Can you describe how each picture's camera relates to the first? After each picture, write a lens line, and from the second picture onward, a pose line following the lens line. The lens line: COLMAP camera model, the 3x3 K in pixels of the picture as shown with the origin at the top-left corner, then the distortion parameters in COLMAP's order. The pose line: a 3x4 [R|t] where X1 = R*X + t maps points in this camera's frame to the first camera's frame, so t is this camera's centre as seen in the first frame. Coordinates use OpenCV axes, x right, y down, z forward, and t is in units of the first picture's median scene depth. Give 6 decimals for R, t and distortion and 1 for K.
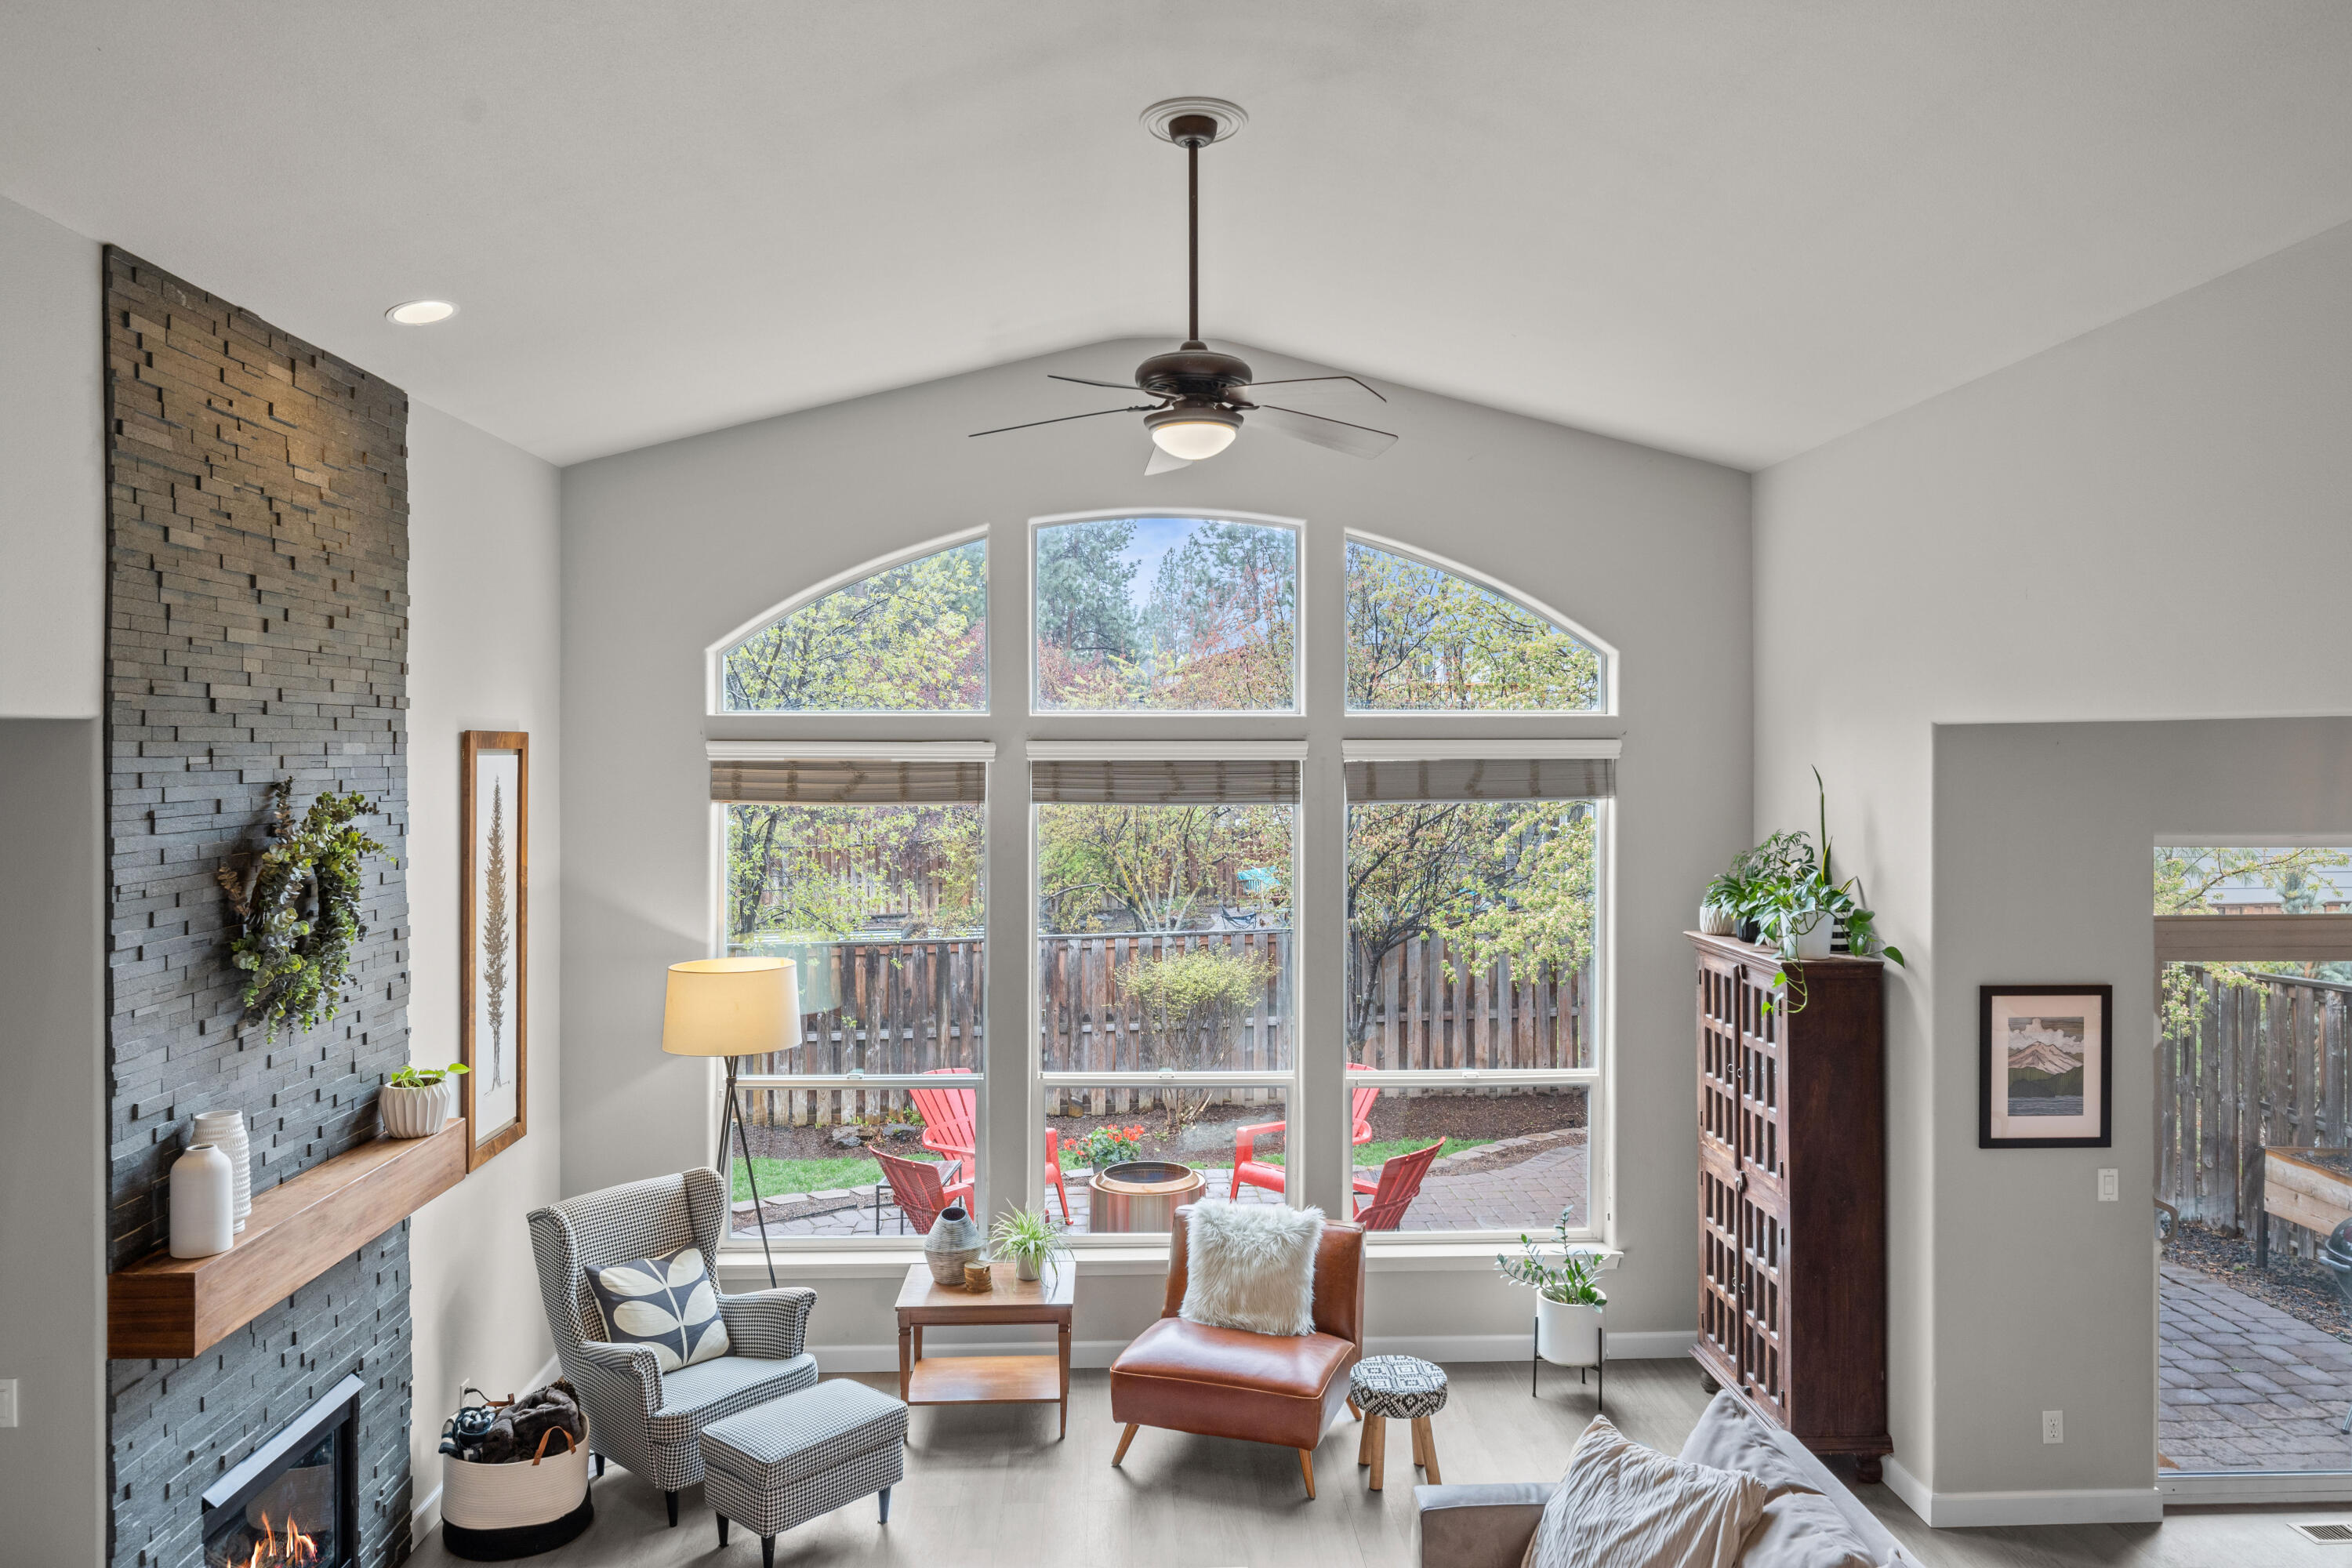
lens RADIAL K [[1575.4, 0, 1174.5], [0, 1575.4, 749.8], [0, 0, 1]] dist [0.004671, -0.002199]
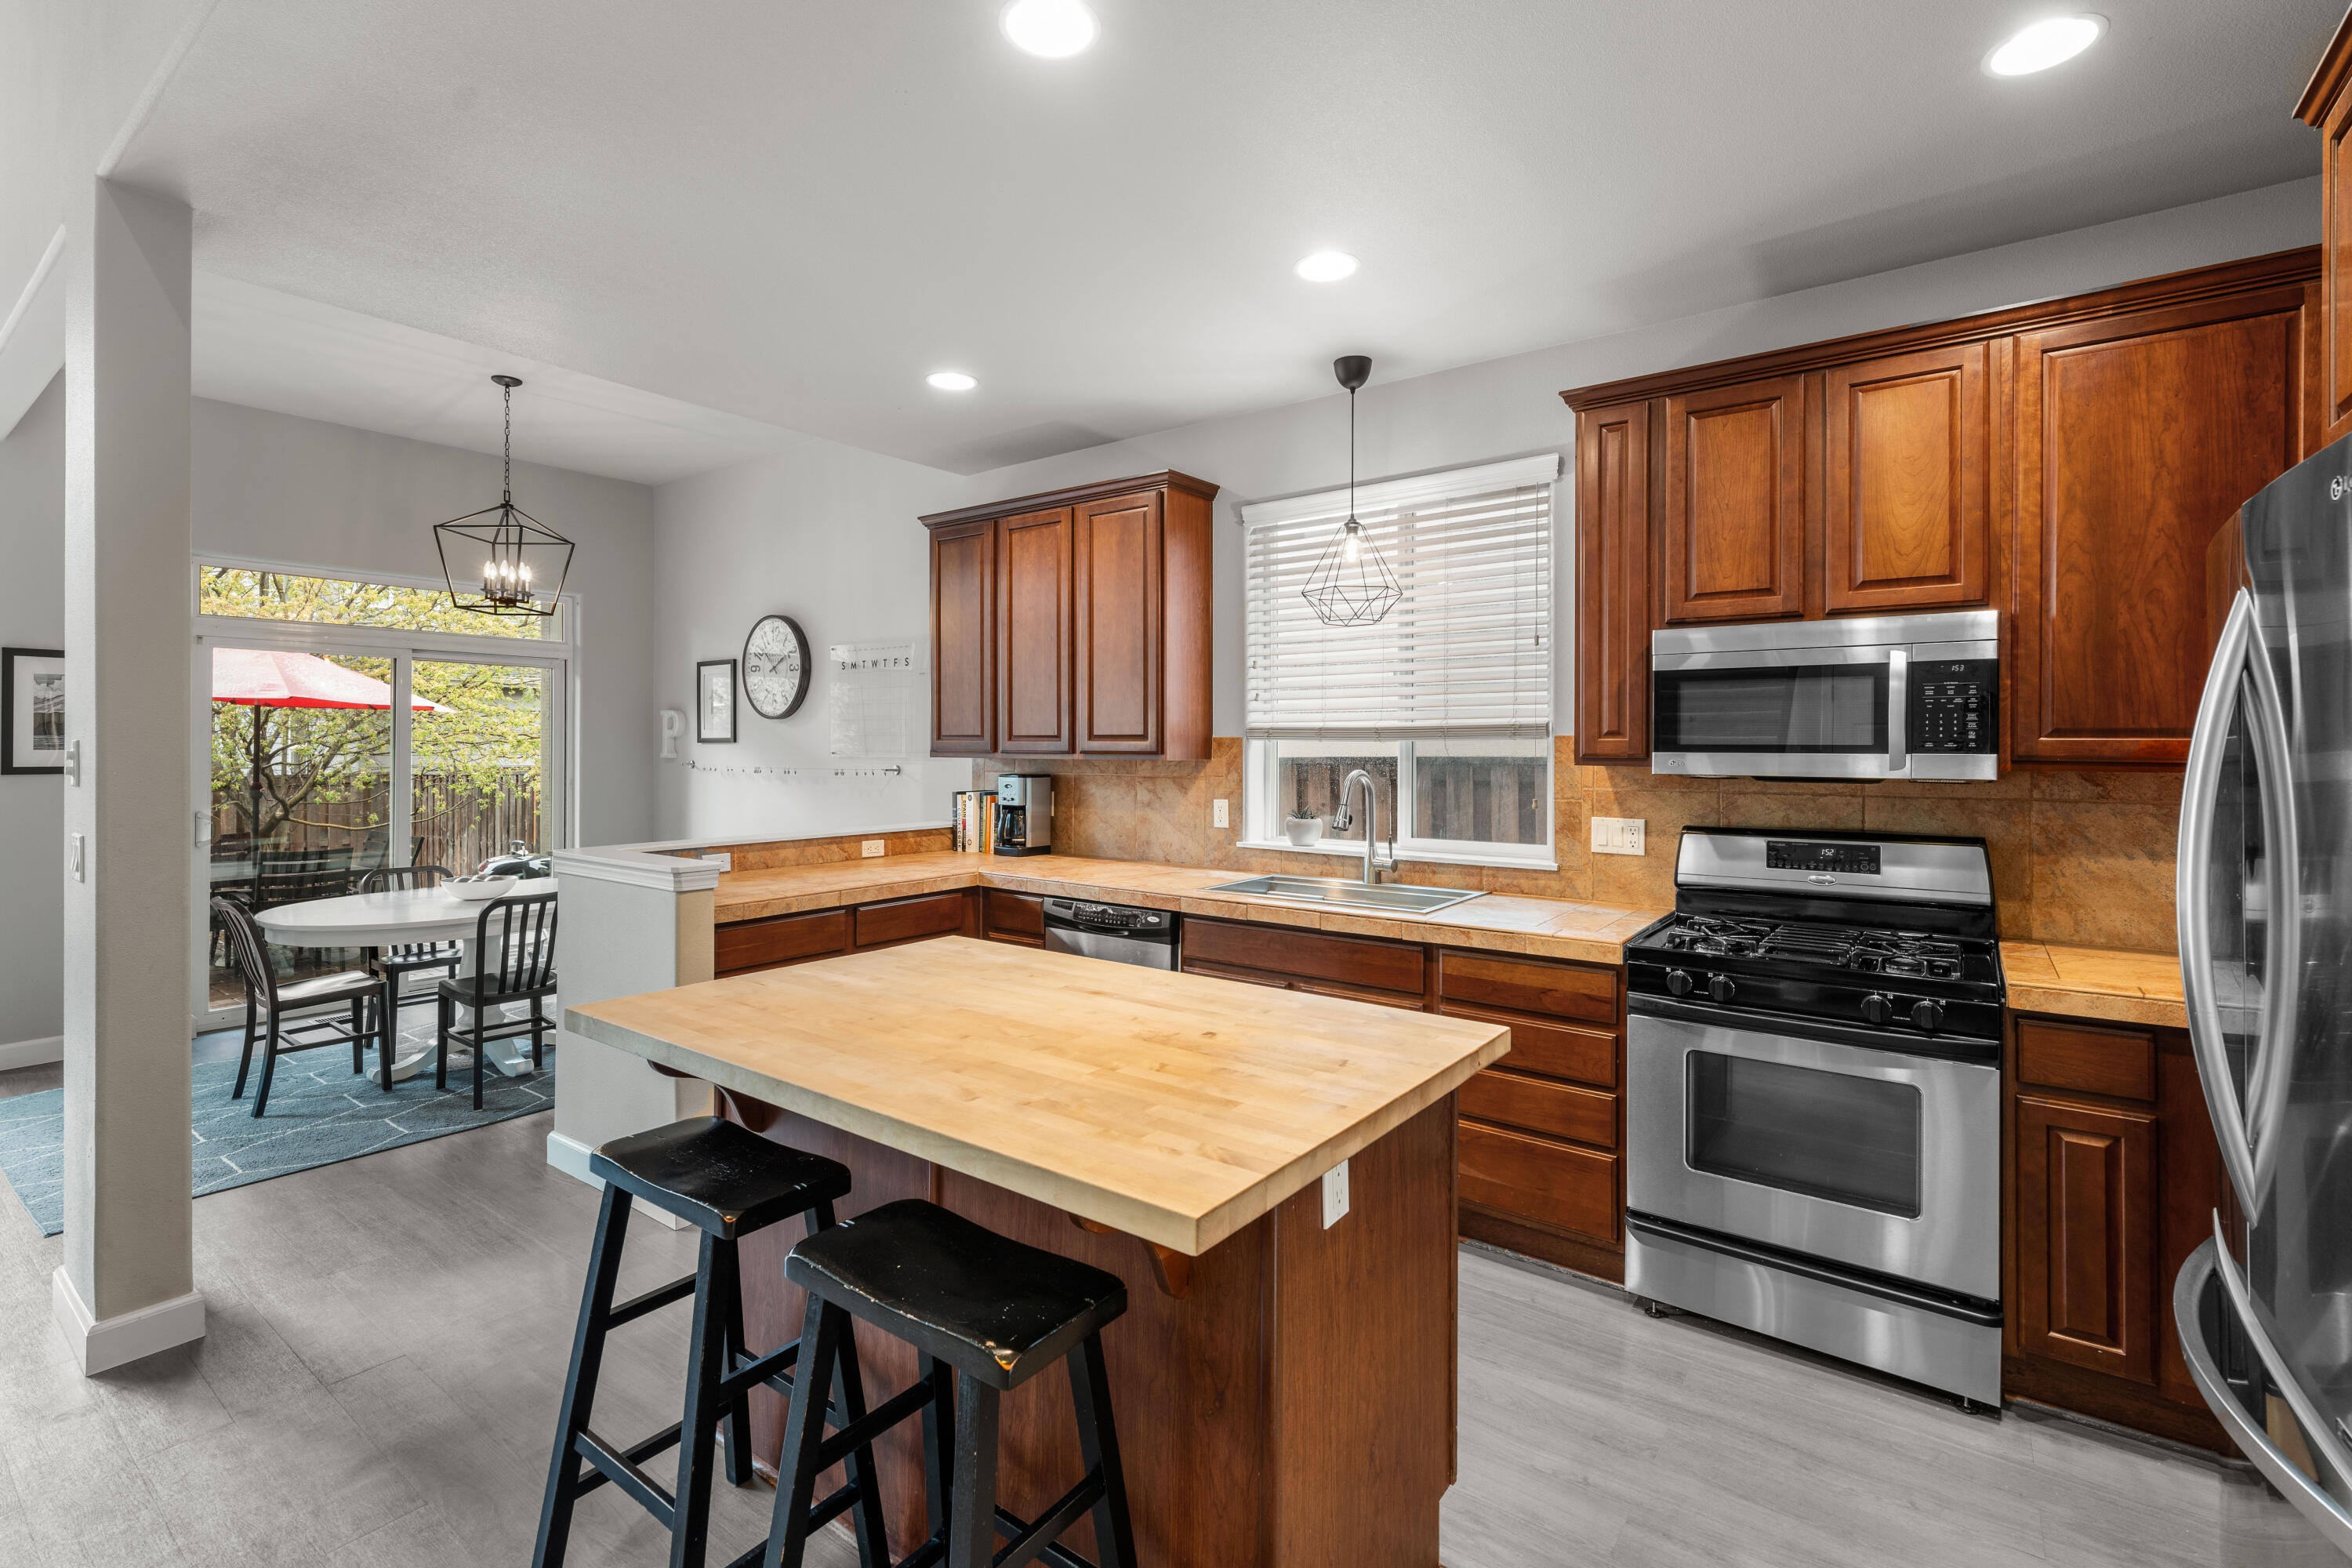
lens RADIAL K [[1076.6, 0, 1180.7], [0, 1076.6, 745.5], [0, 0, 1]] dist [0.002352, 0.000639]
pose [[0.640783, 0.002736, 0.767717, 0.439721], [-0.002647, 0.999996, -0.001354, 0.221704], [-0.767717, -0.001165, 0.640788, -0.286007]]
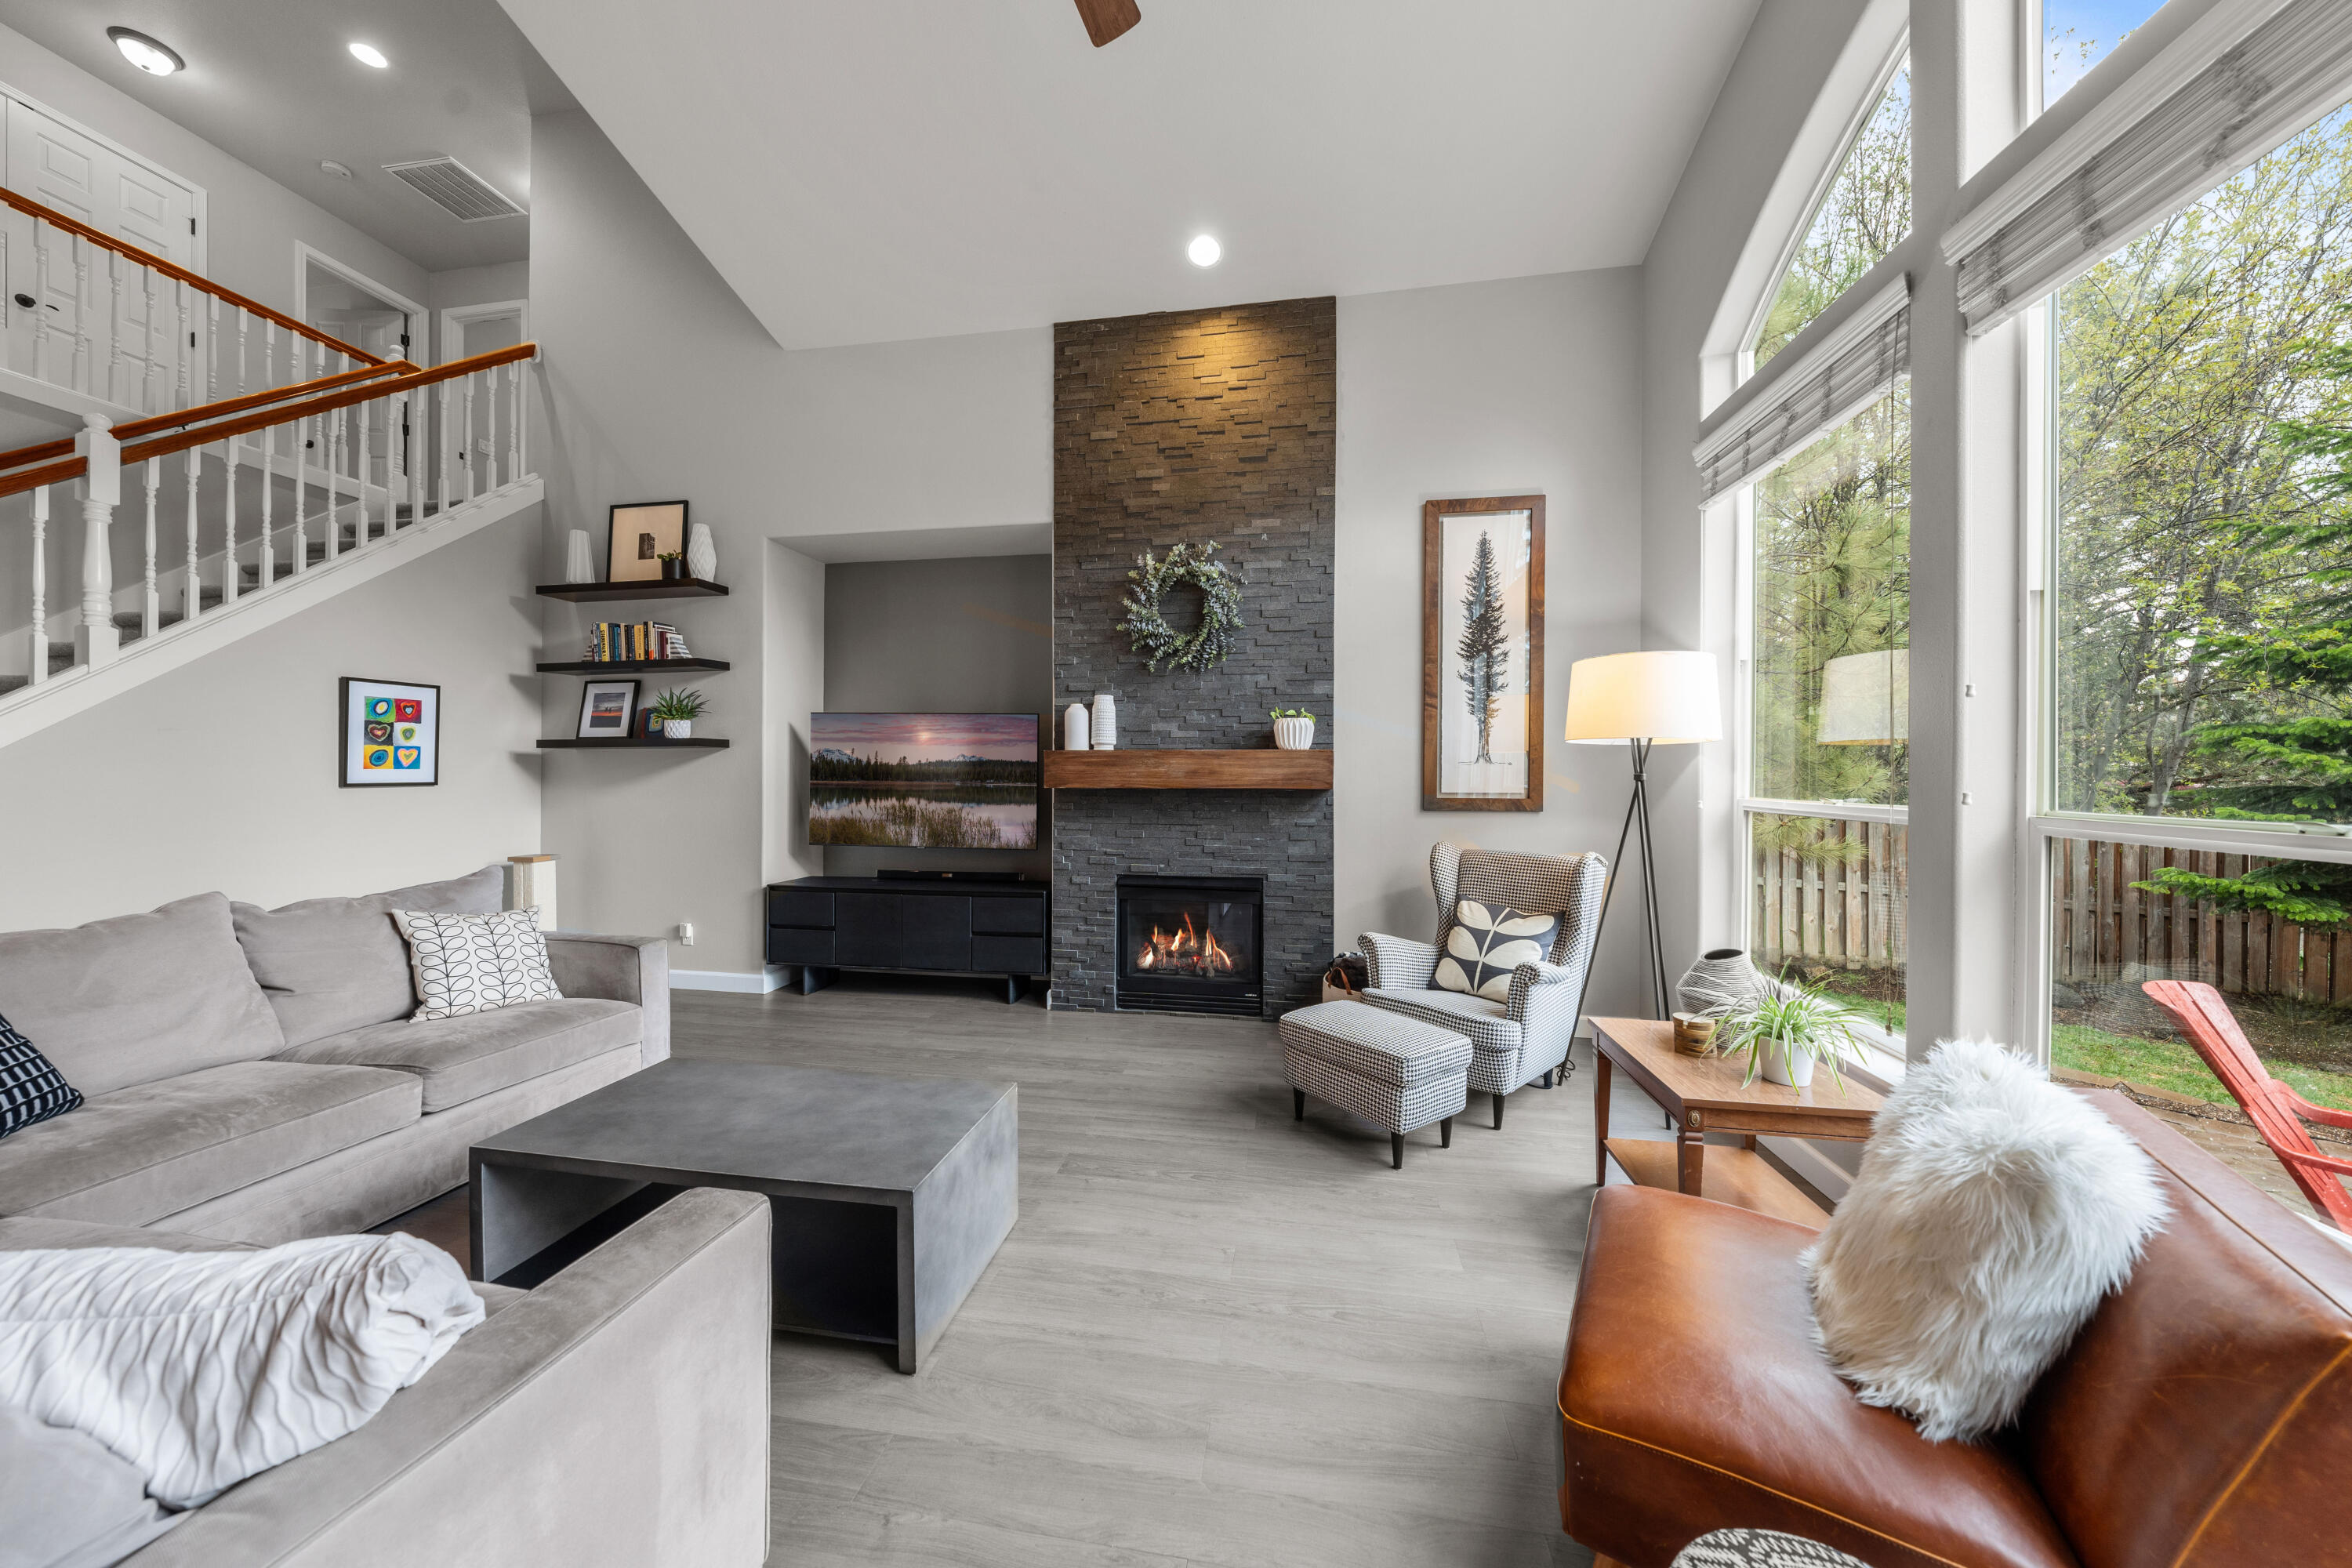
lens RADIAL K [[808.2, 0, 1159.5], [0, 808.2, 780.1], [0, 0, 1]] dist [-0.002980, 0.000597]
pose [[-0.220371, 0.004511, -0.975406, 0.327460], [-0.005016, 0.999971, 0.005758, 0.243838], [0.975403, 0.006162, -0.220342, 0.948714]]
